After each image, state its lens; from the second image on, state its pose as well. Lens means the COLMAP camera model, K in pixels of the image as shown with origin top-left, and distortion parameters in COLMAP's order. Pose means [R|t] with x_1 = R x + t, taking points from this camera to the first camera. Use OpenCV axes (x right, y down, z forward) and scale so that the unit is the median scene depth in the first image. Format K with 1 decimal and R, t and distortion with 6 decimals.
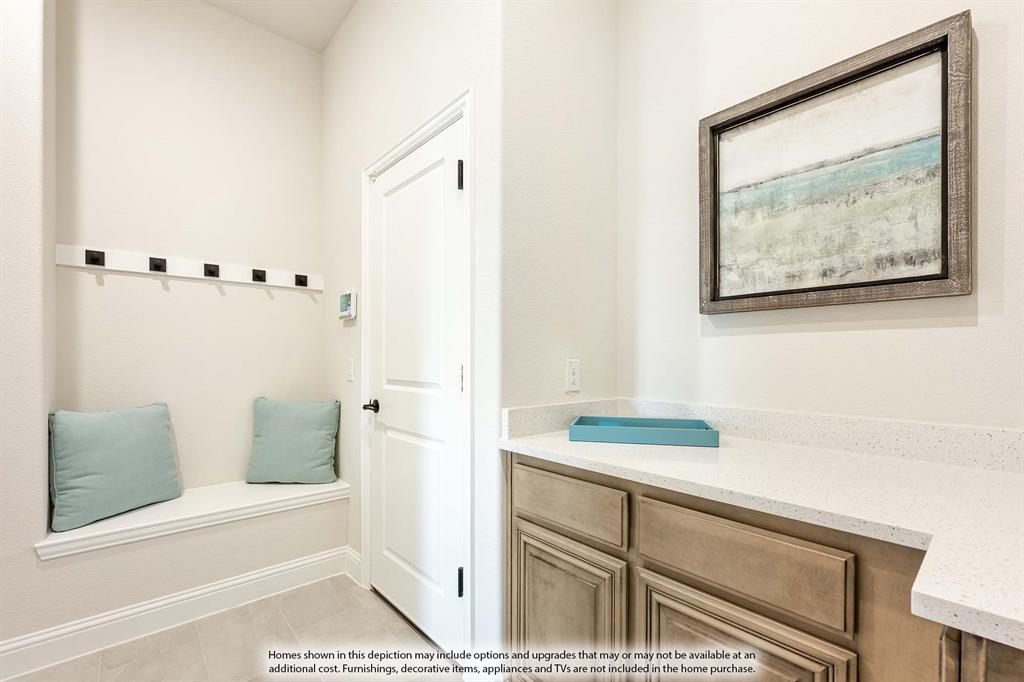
lens RADIAL K [[447.8, 0, 511.0], [0, 447.8, 355.1], [0, 0, 1]] dist [0.005249, 0.000131]
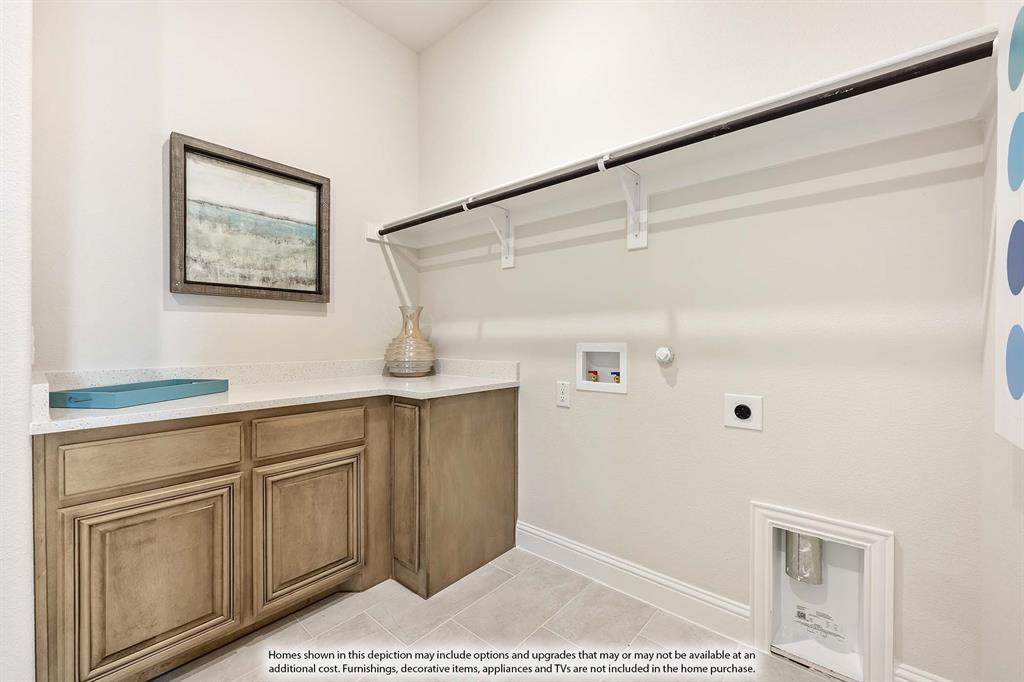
lens RADIAL K [[412.5, 0, 512.3], [0, 412.5, 342.4], [0, 0, 1]] dist [0.000953, 0.000161]
pose [[-0.130245, -0.002489, 0.991479, -0.947827], [-0.002503, 0.999994, 0.002182, 0.046830], [-0.991479, -0.002197, -0.130251, 0.281342]]
